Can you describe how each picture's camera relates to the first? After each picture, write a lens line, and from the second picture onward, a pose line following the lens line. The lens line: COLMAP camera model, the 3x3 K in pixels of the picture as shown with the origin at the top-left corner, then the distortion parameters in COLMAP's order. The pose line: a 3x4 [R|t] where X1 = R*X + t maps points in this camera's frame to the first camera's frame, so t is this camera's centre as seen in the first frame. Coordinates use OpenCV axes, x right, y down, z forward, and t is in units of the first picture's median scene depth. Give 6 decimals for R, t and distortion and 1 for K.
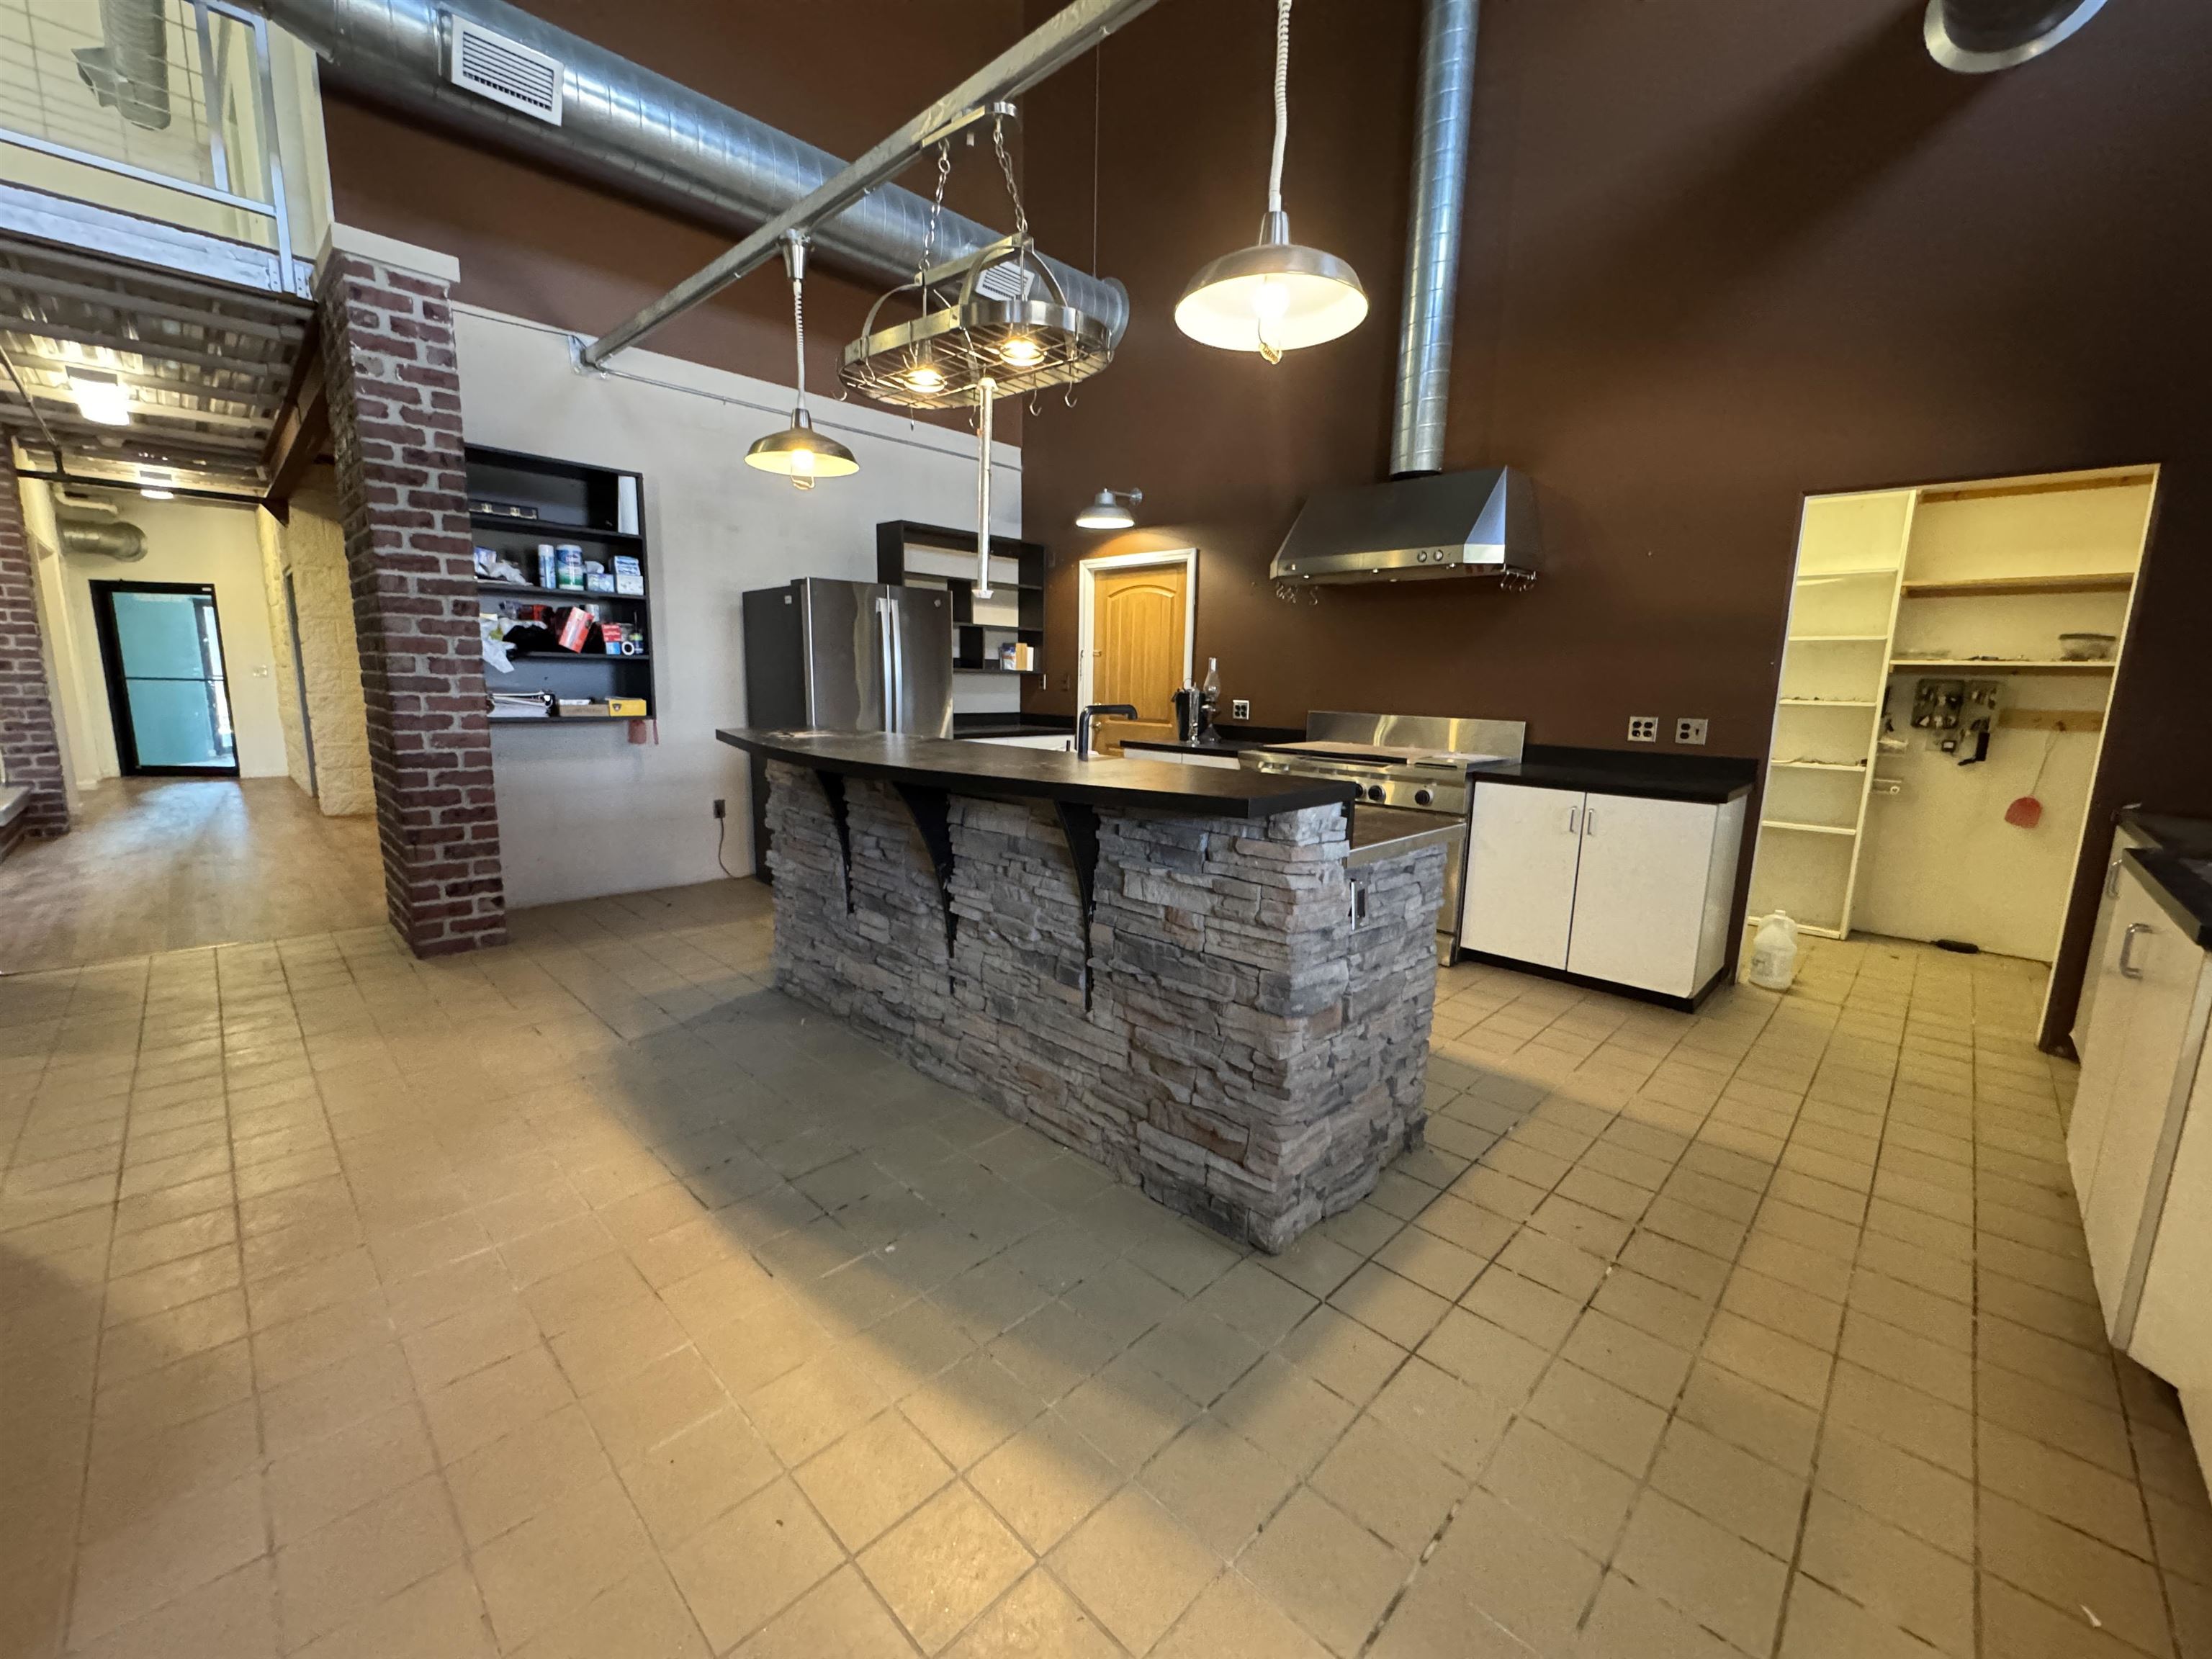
lens RADIAL K [[884.4, 0, 1106.0], [0, 884.4, 825.4], [0, 0, 1]] dist [-0.002595, -0.000351]
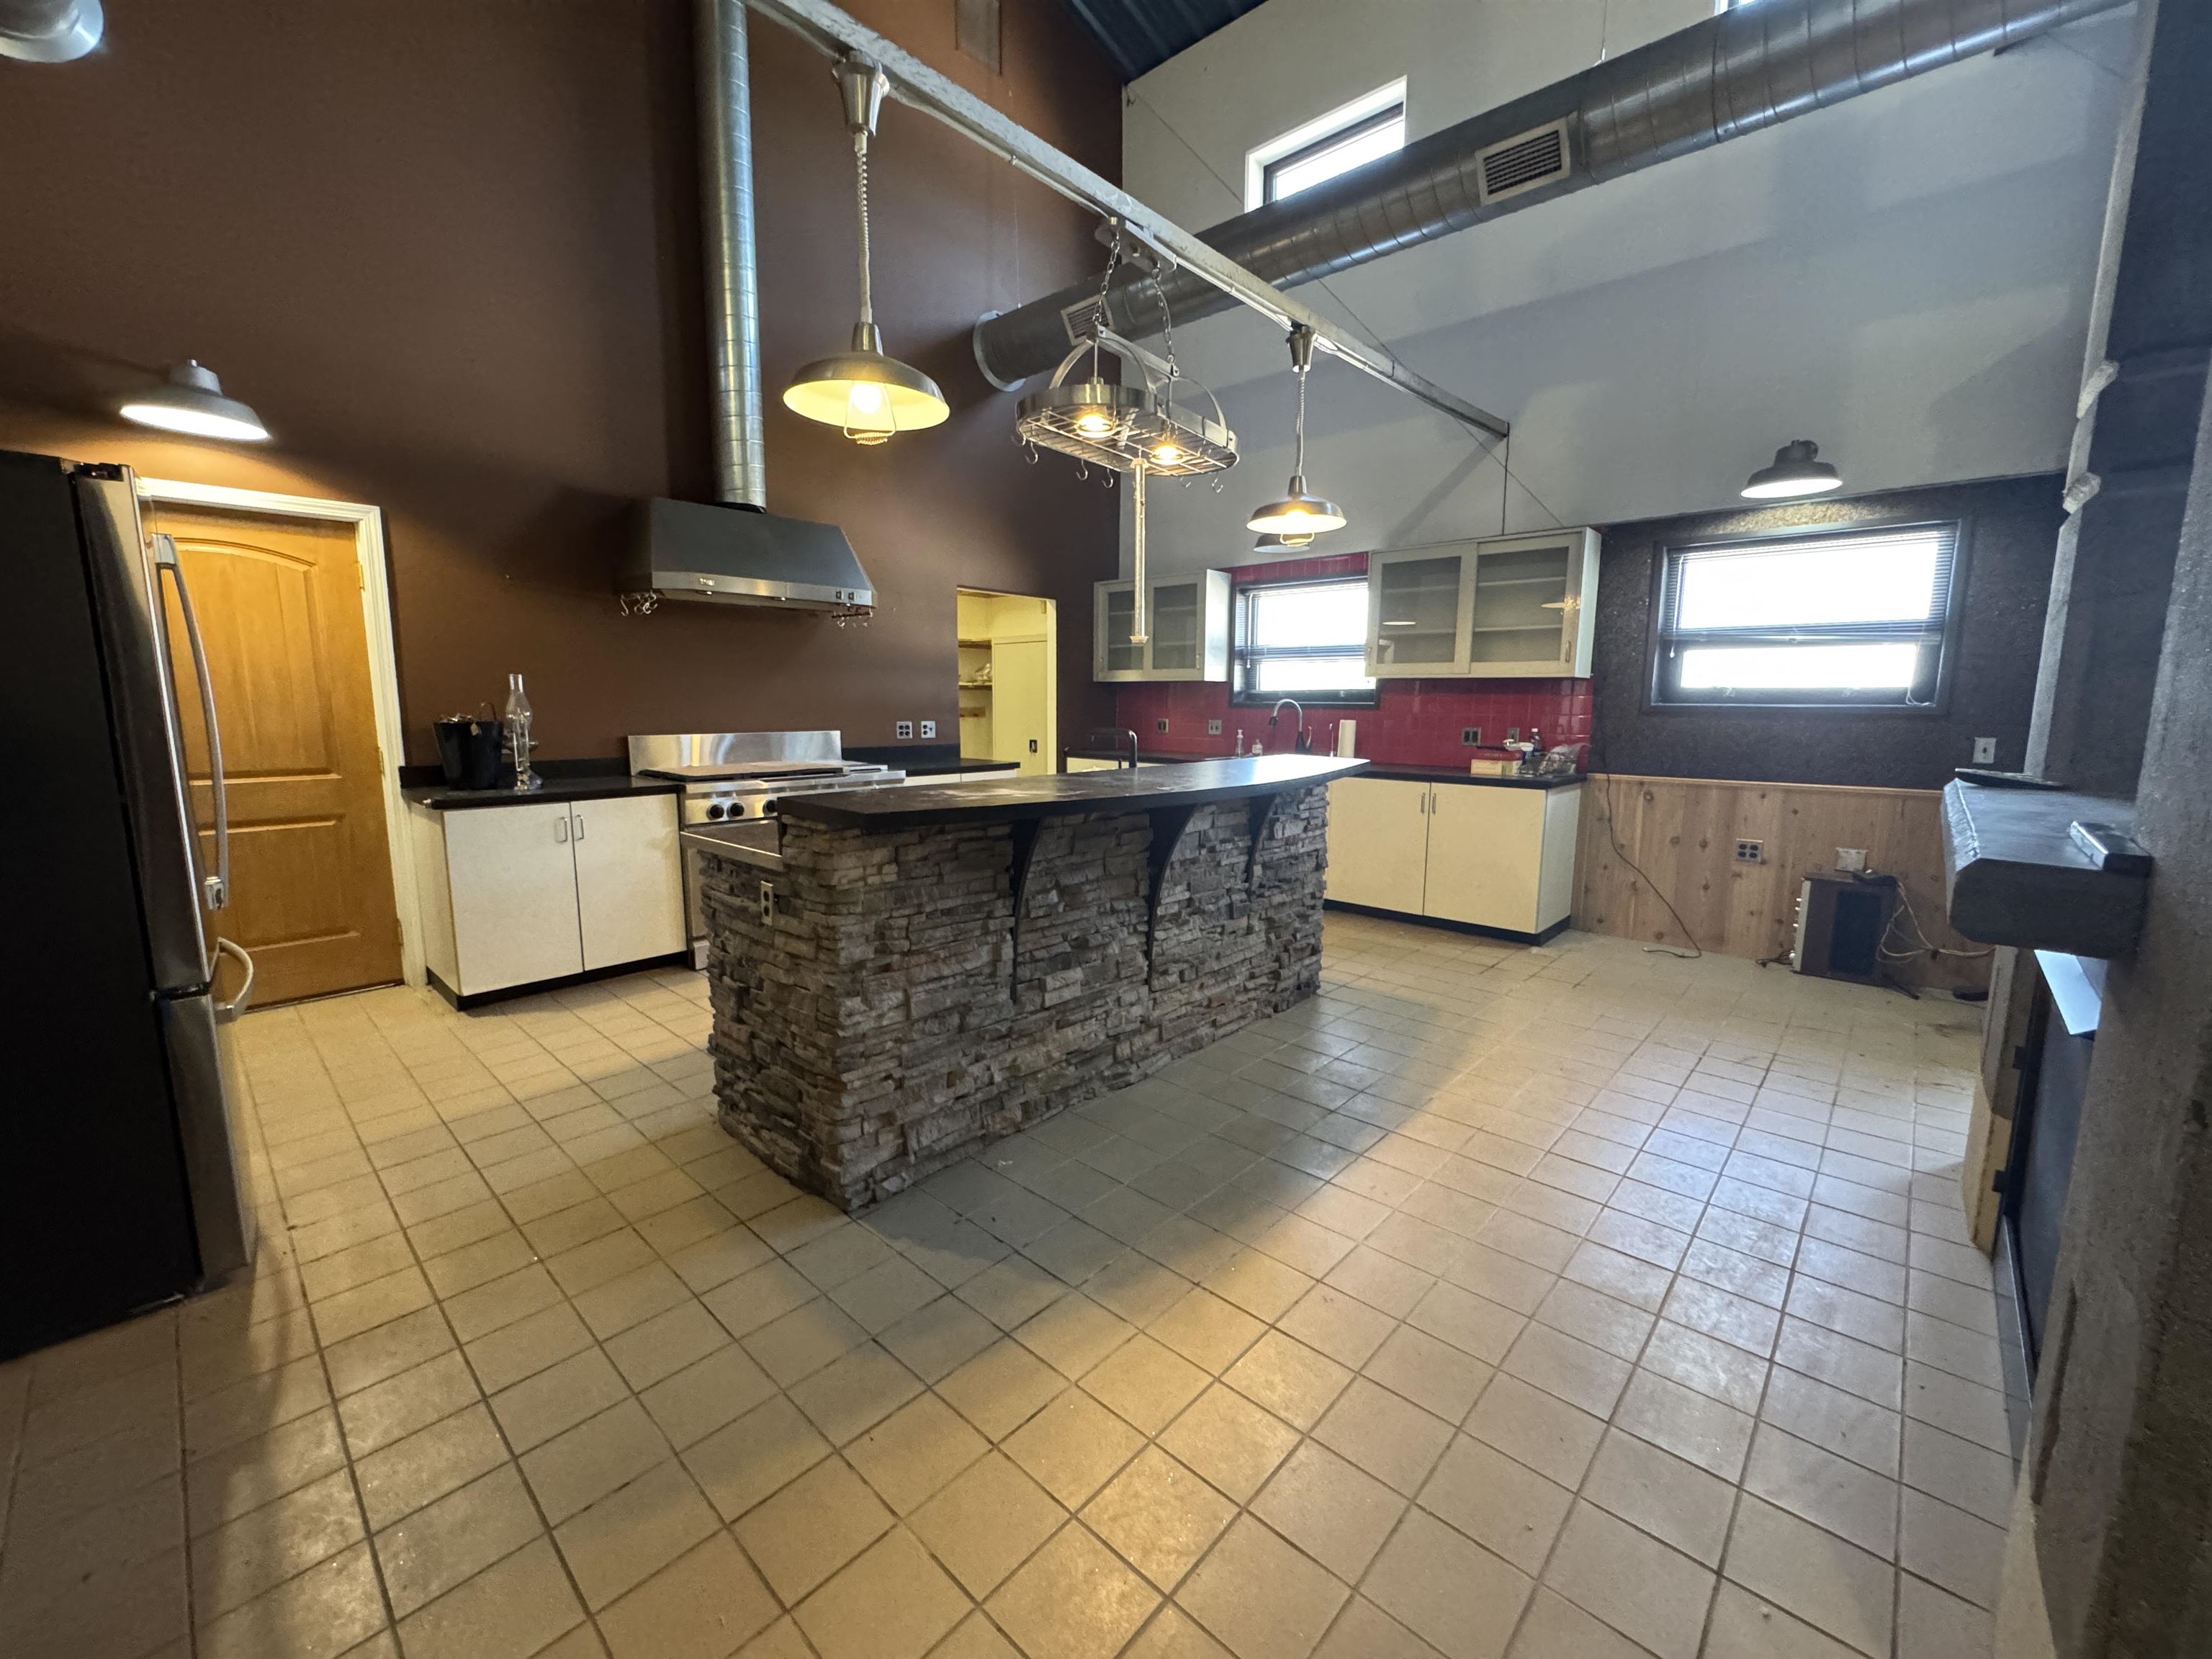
lens RADIAL K [[884.4, 0, 1106.0], [0, 884.4, 825.4], [0, 0, 1]] dist [-0.002595, -0.000351]
pose [[-0.024137, -0.163429, 0.986260, -0.994134], [0.160064, 0.973188, 0.165181, -0.167087], [-0.986811, 0.161852, 0.002669, 0.810702]]
